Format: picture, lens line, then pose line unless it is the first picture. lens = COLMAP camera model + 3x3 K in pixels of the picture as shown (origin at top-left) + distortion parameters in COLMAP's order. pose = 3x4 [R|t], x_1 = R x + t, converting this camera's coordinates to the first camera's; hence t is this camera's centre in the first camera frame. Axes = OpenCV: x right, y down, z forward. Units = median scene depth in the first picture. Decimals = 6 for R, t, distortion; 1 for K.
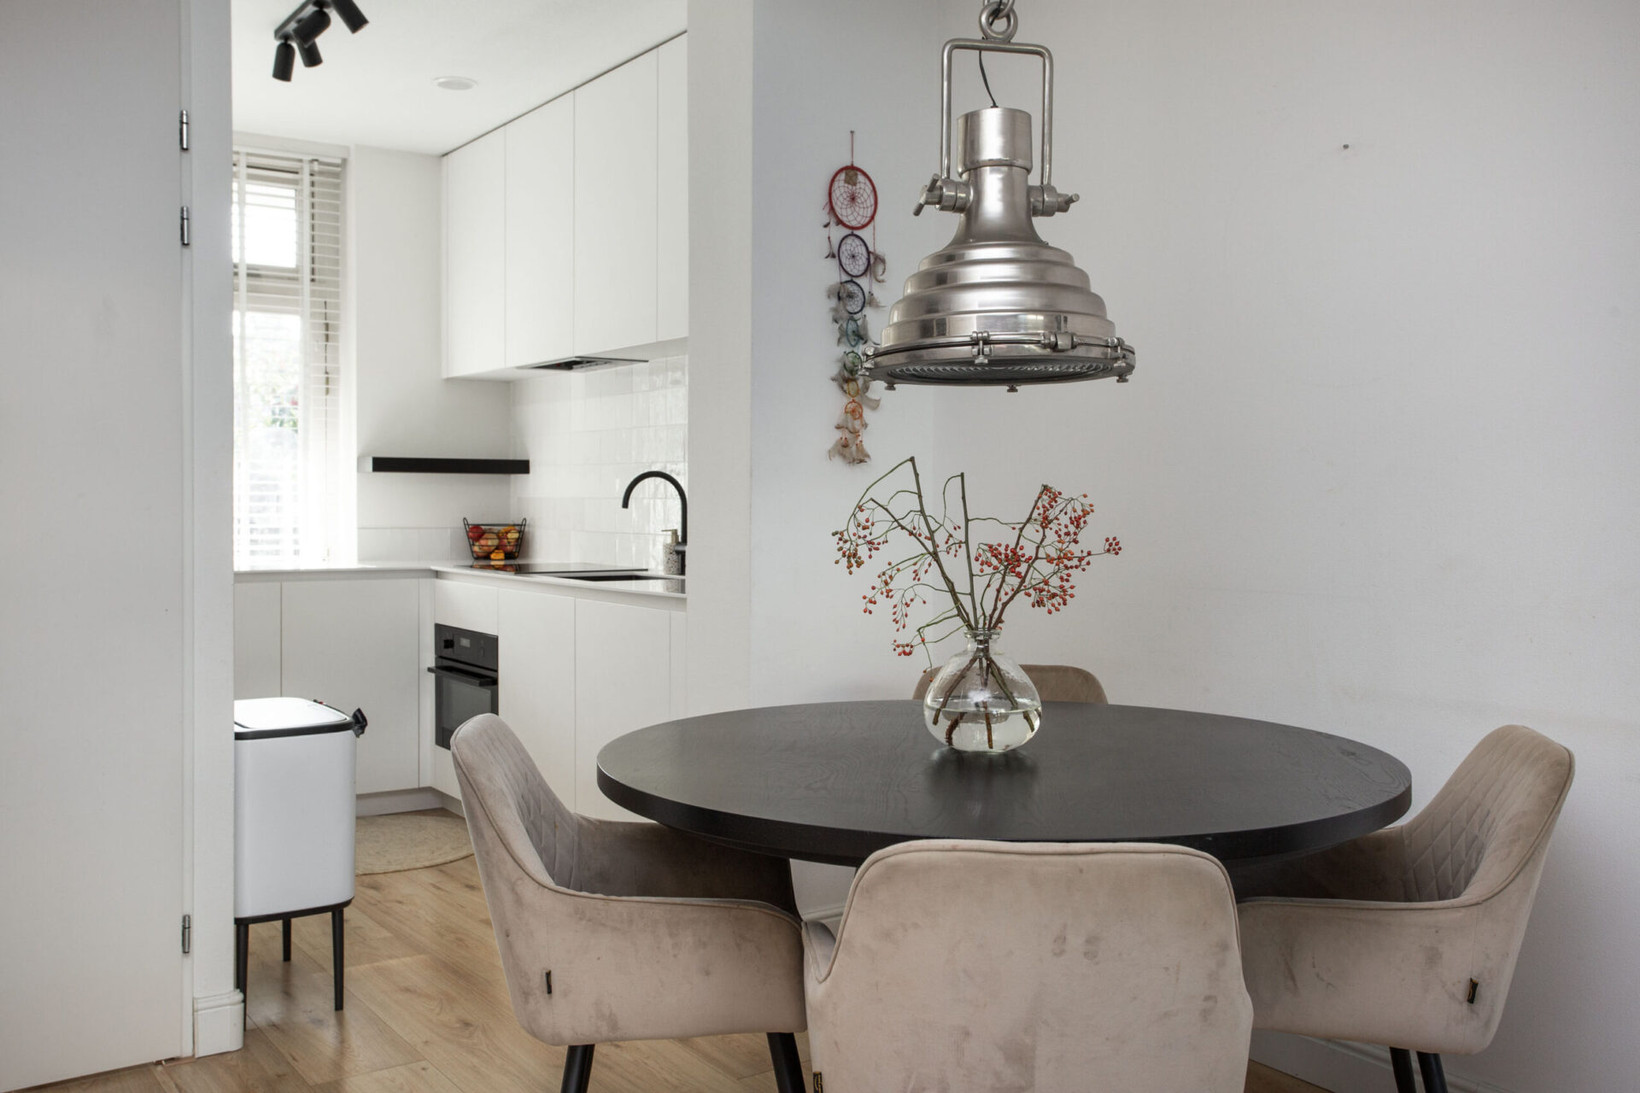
lens RADIAL K [[1482.1, 0, 812.1], [0, 1482.1, 553.0], [0, 0, 1]] dist [-0.042558, 0.035138]
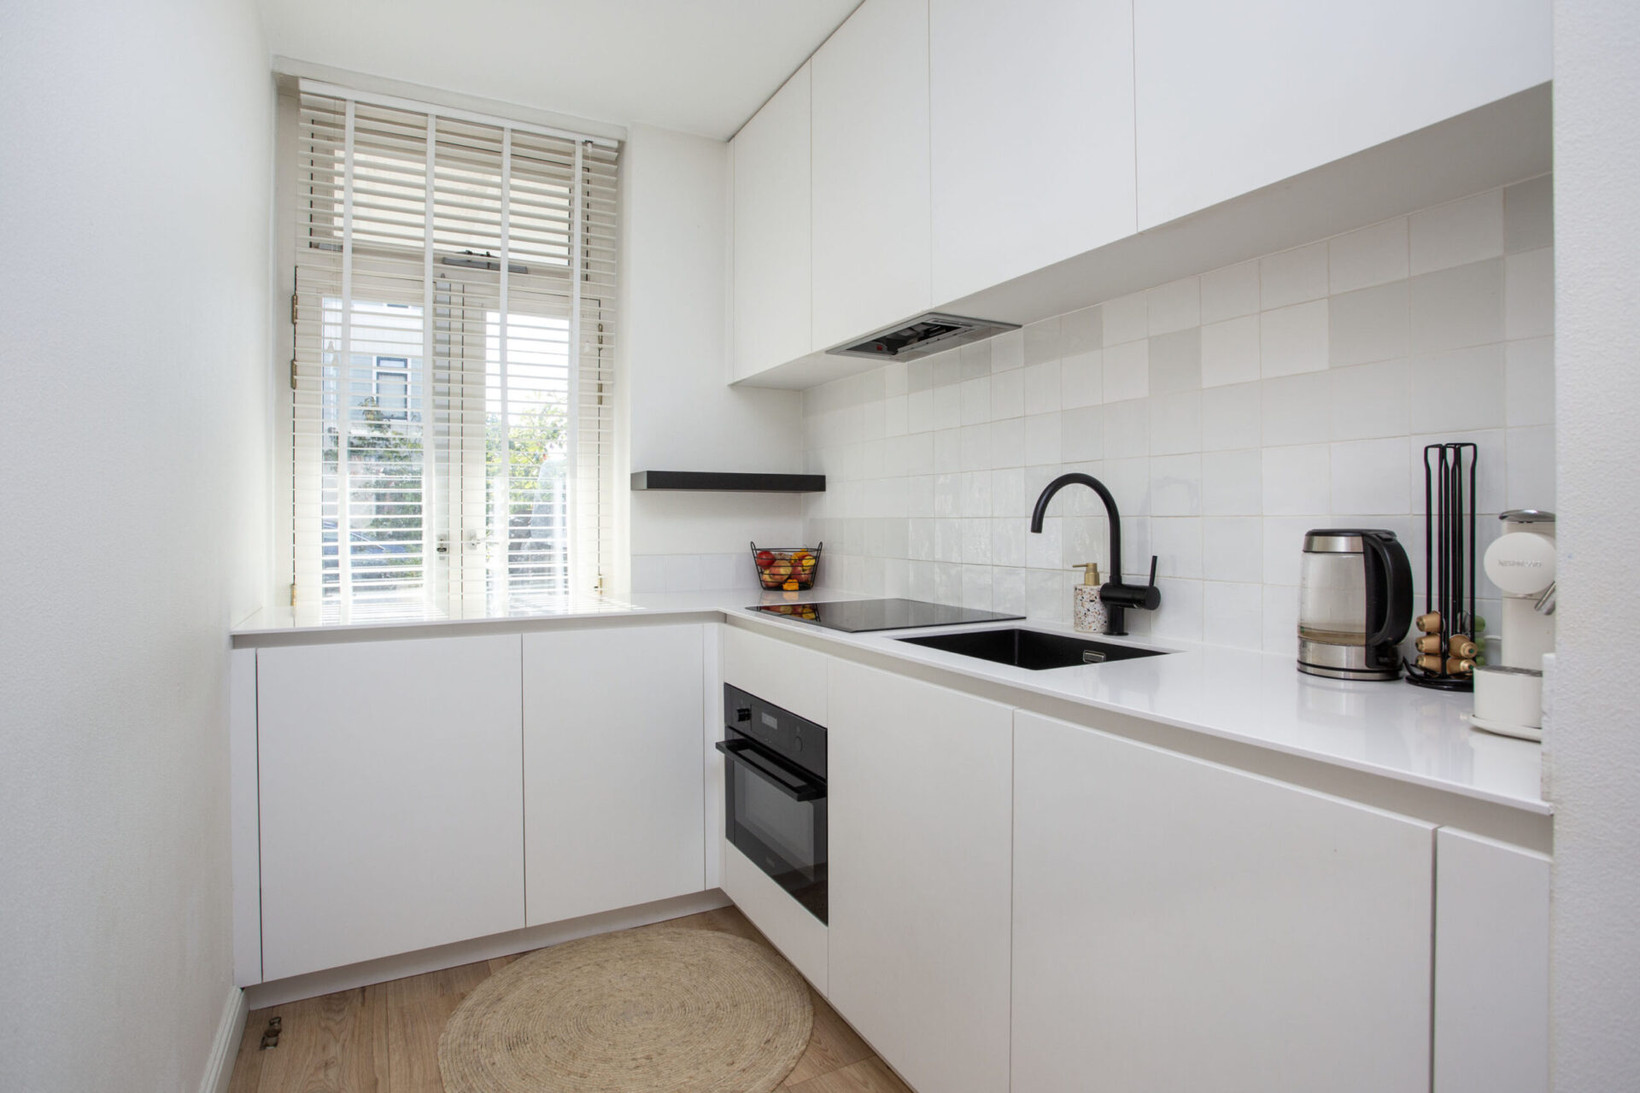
lens RADIAL K [[806.9, 0, 825.4], [0, 806.9, 520.3], [0, 0, 1]] dist [-0.067613, 0.023452]
pose [[0.995314, -0.008388, -0.096332, -0.161952], [0.004726, 0.999260, -0.038184, -0.020259], [0.096581, 0.037550, 0.994617, 0.585692]]
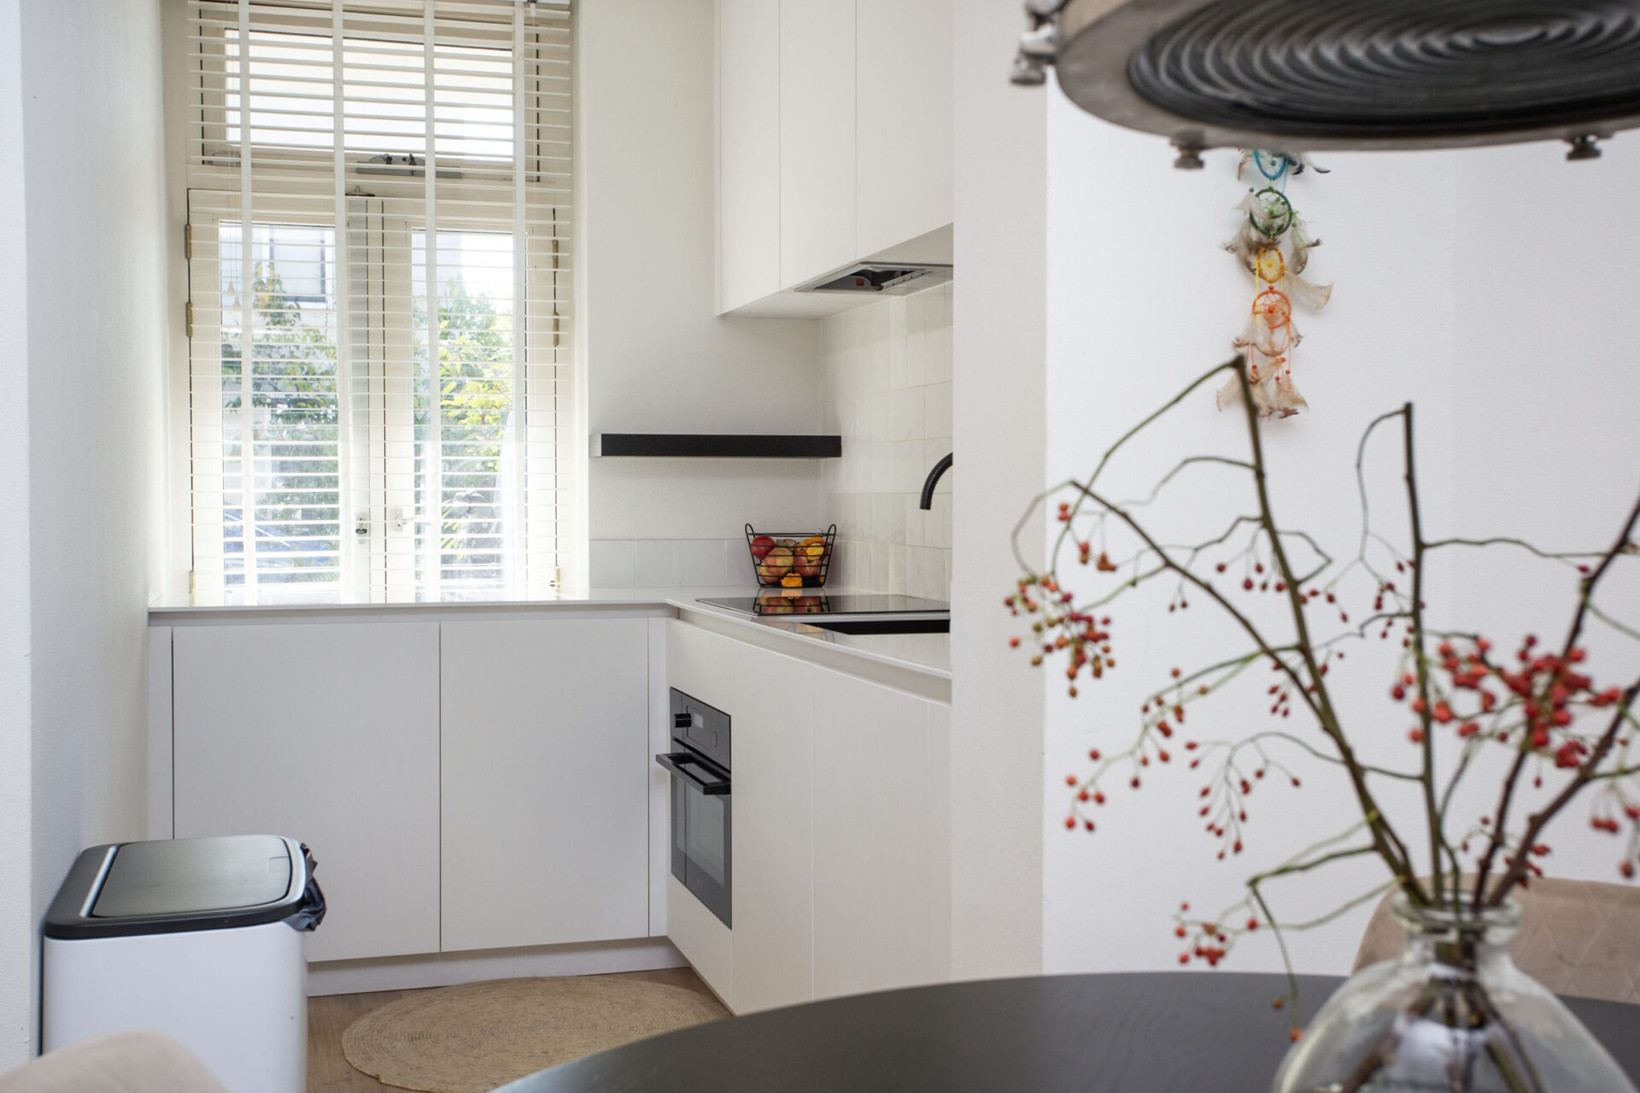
lens RADIAL K [[1770.1, 0, 811.4], [0, 1770.1, 546.0], [0, 0, 1]] dist [0.043506, 0.000000]
pose [[0.950025, 0.002480, -0.312165, 0.047239], [-0.005153, 0.999957, -0.007741, -0.008732], [0.312132, 0.008962, 0.949996, 0.276473]]
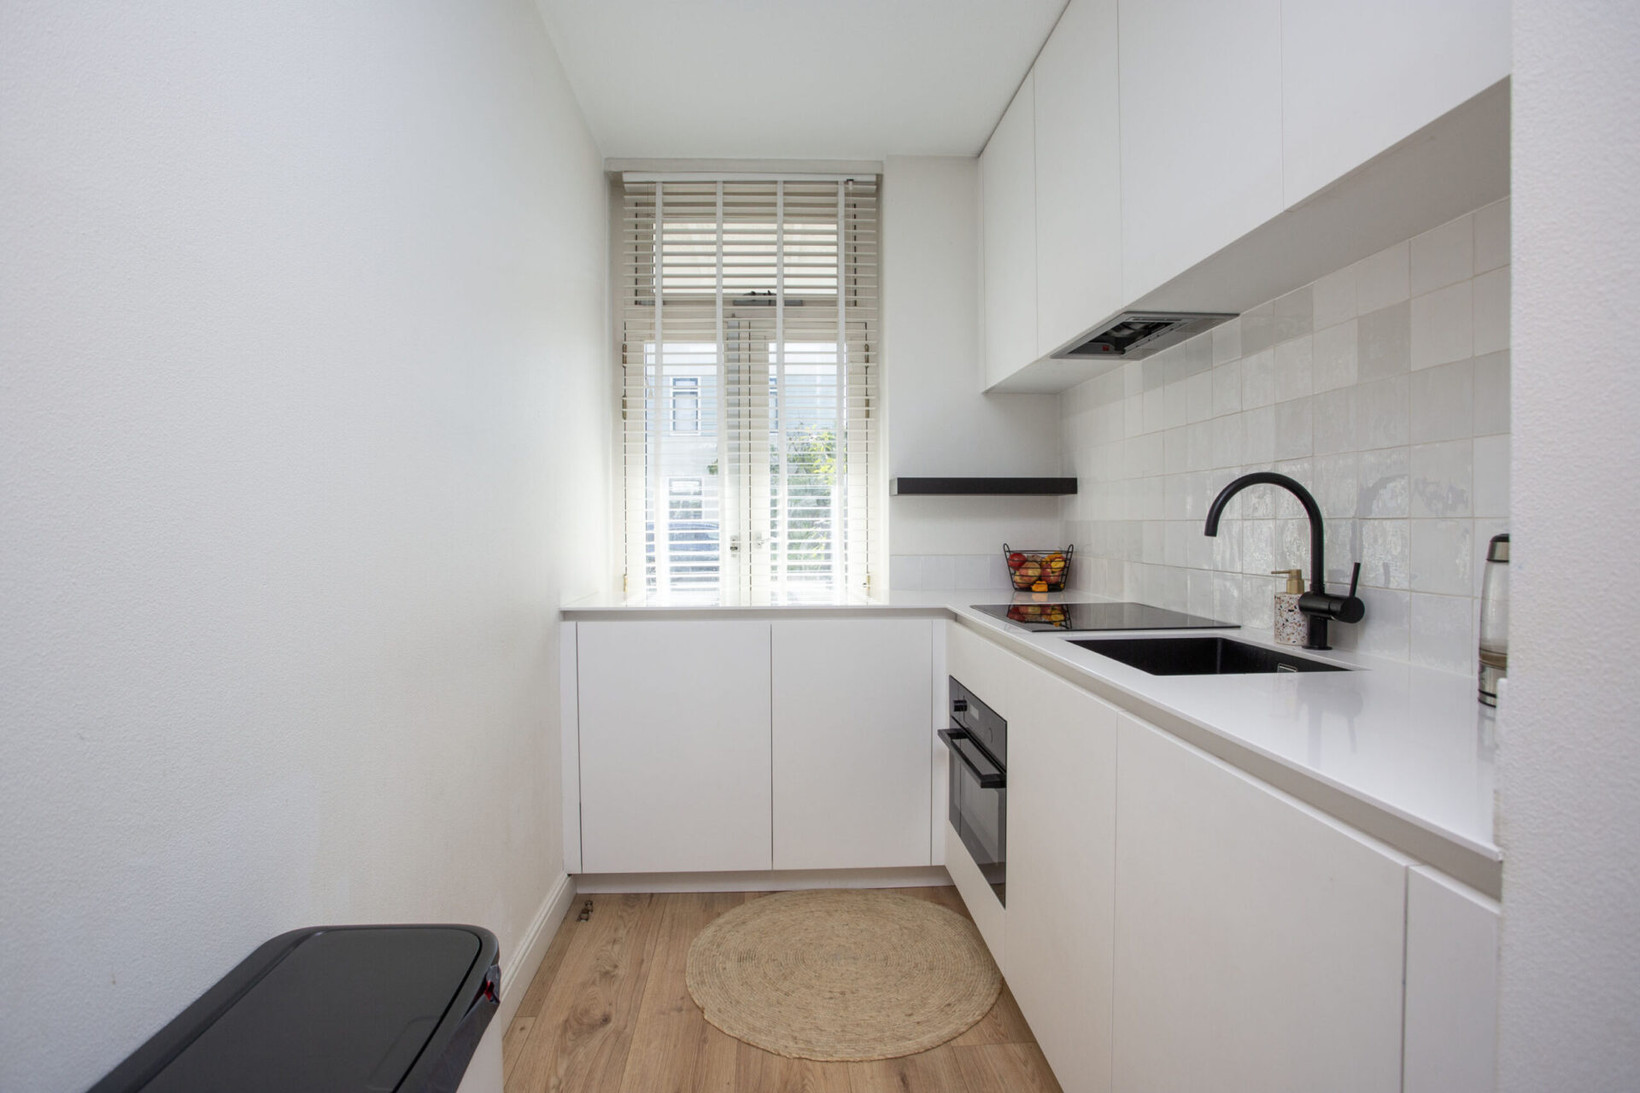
lens RADIAL K [[806.9, 0, 827.2], [0, 806.9, 536.1], [0, 0, 1]] dist [-0.067613, 0.023452]
pose [[0.859726, -0.001981, -0.510752, -0.085546], [-0.009410, 0.999761, -0.019717, -0.019882], [0.510669, 0.021757, 0.859502, 0.579190]]
